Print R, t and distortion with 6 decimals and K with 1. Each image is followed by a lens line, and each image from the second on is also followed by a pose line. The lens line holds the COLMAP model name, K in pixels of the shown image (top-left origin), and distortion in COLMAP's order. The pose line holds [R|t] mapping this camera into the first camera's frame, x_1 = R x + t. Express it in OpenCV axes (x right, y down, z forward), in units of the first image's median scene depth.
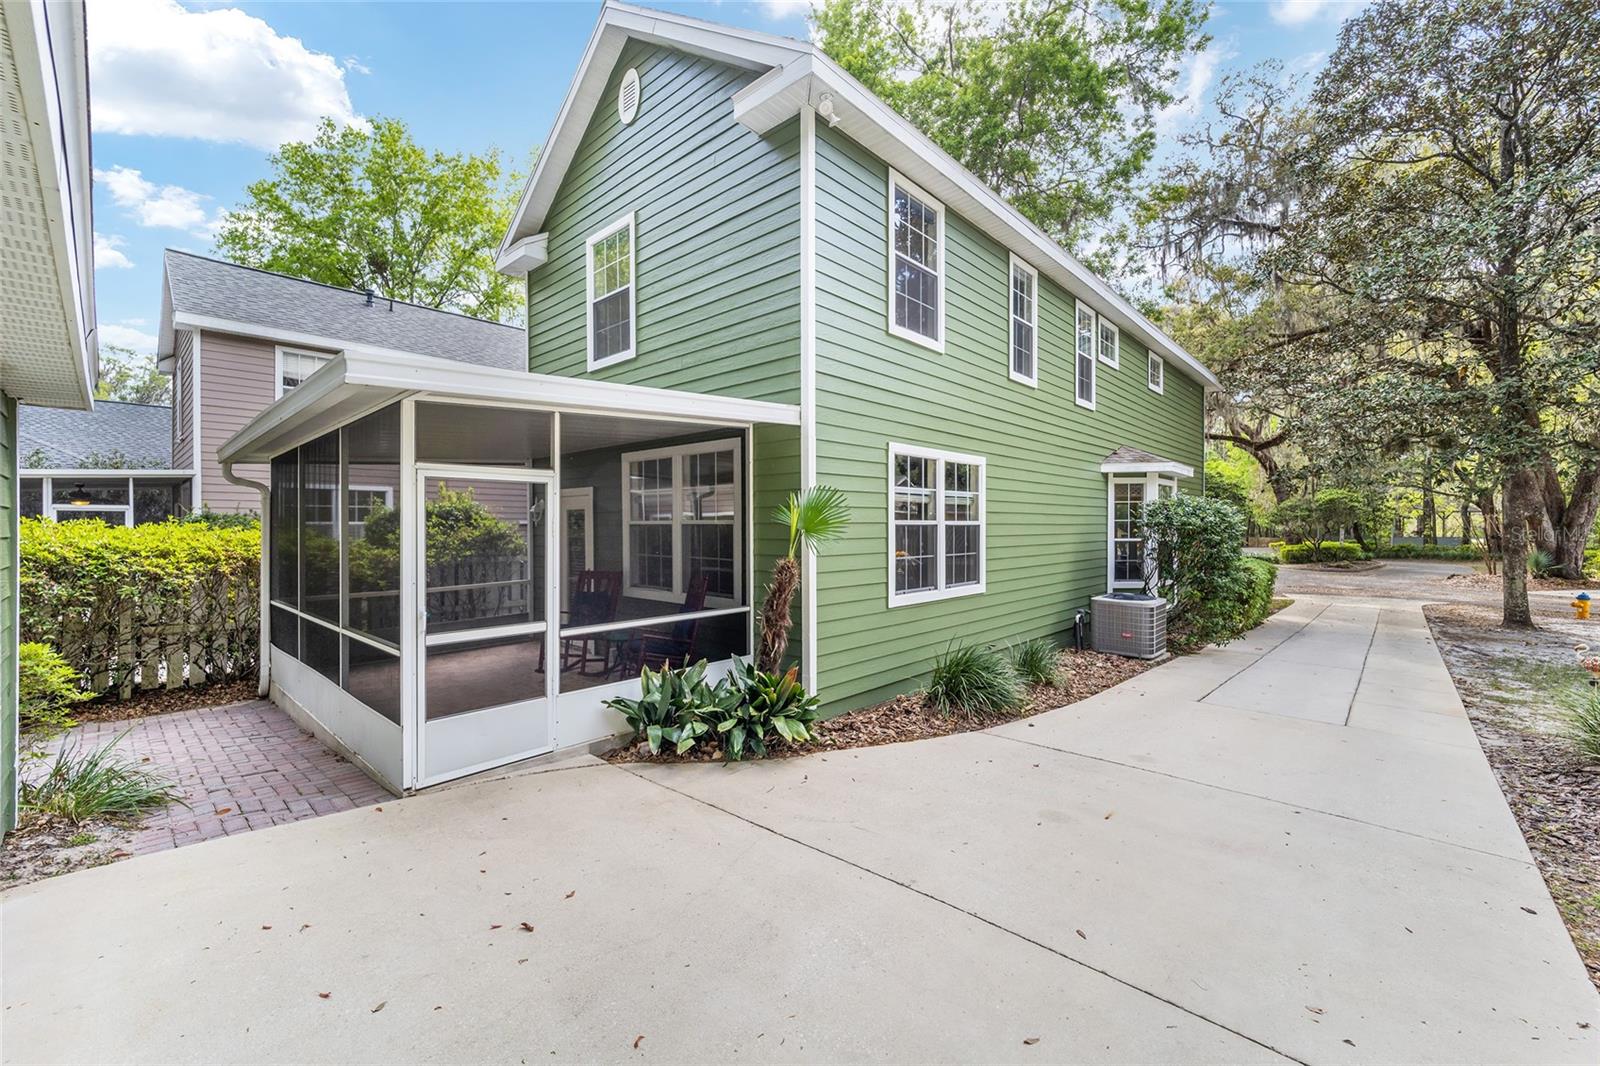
lens RADIAL K [[641.4, 0, 799.8], [0, 641.4, 523.2], [0, 0, 1]] dist [0.000021, 0.000378]
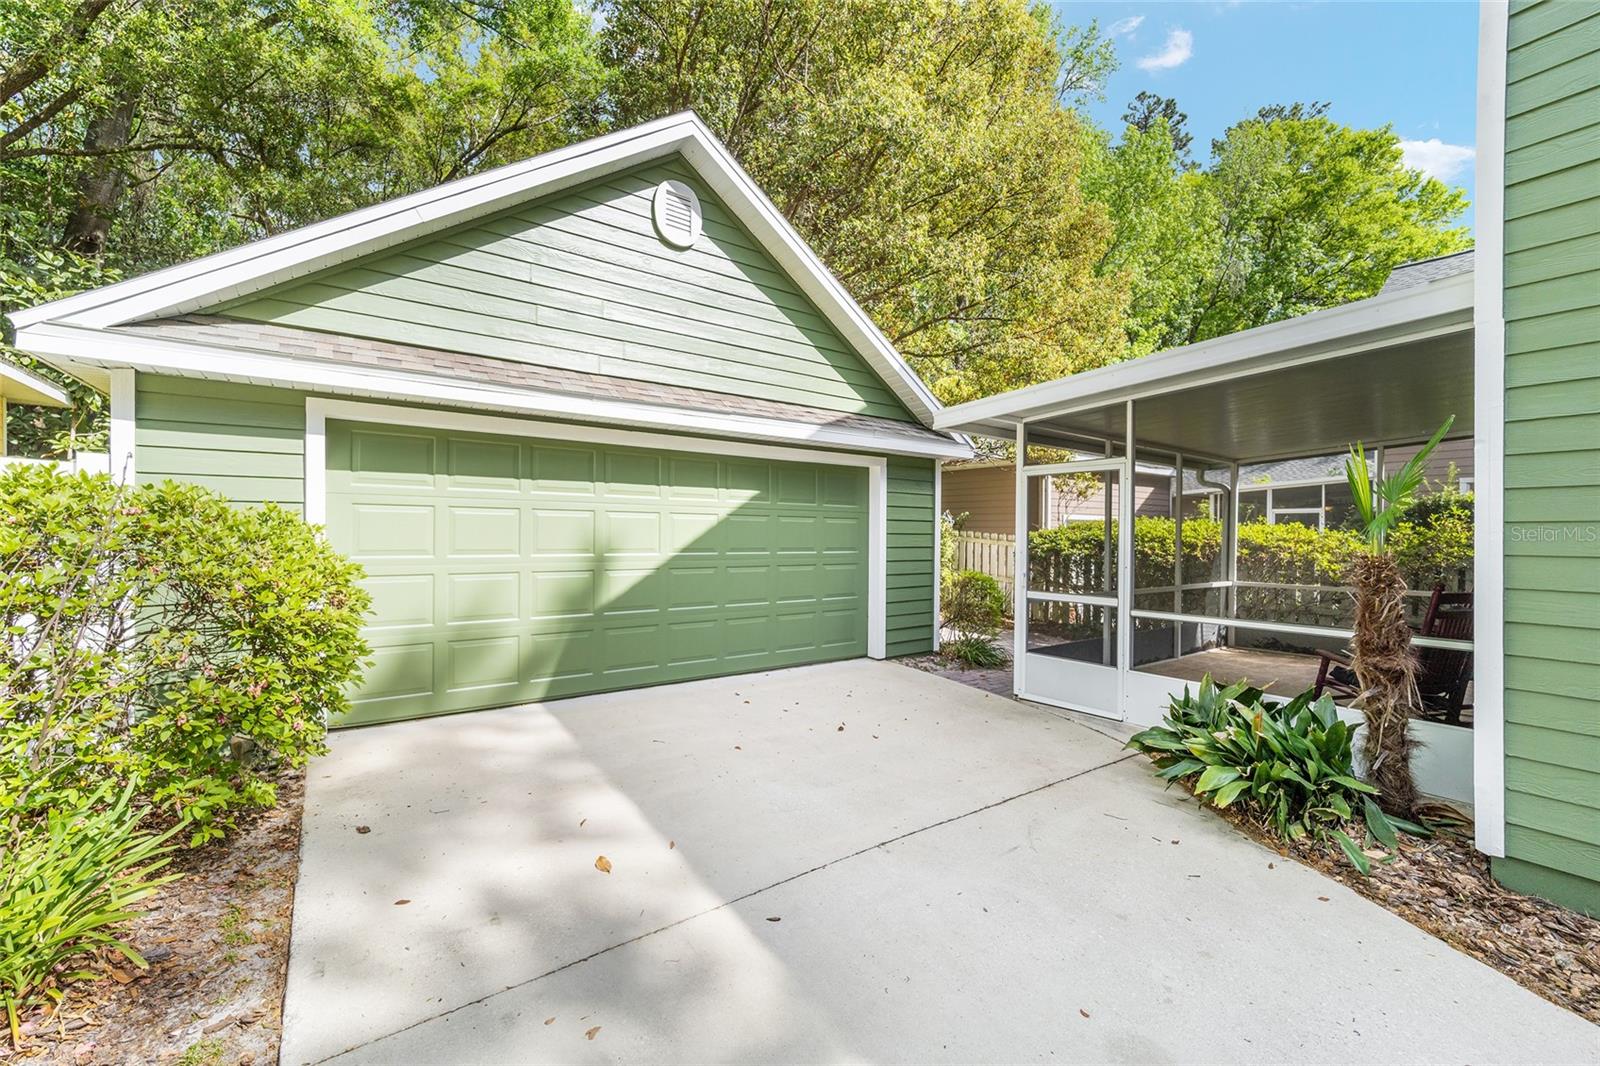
lens RADIAL K [[641.4, 0, 799.7], [0, 641.4, 542.2], [0, 0, 1]] dist [0.000021, 0.000378]
pose [[-0.197075, 0.013190, -0.980300, 0.755602], [0.000672, 0.999911, 0.013319, 0.043591], [0.980388, 0.001966, -0.197067, 0.684511]]
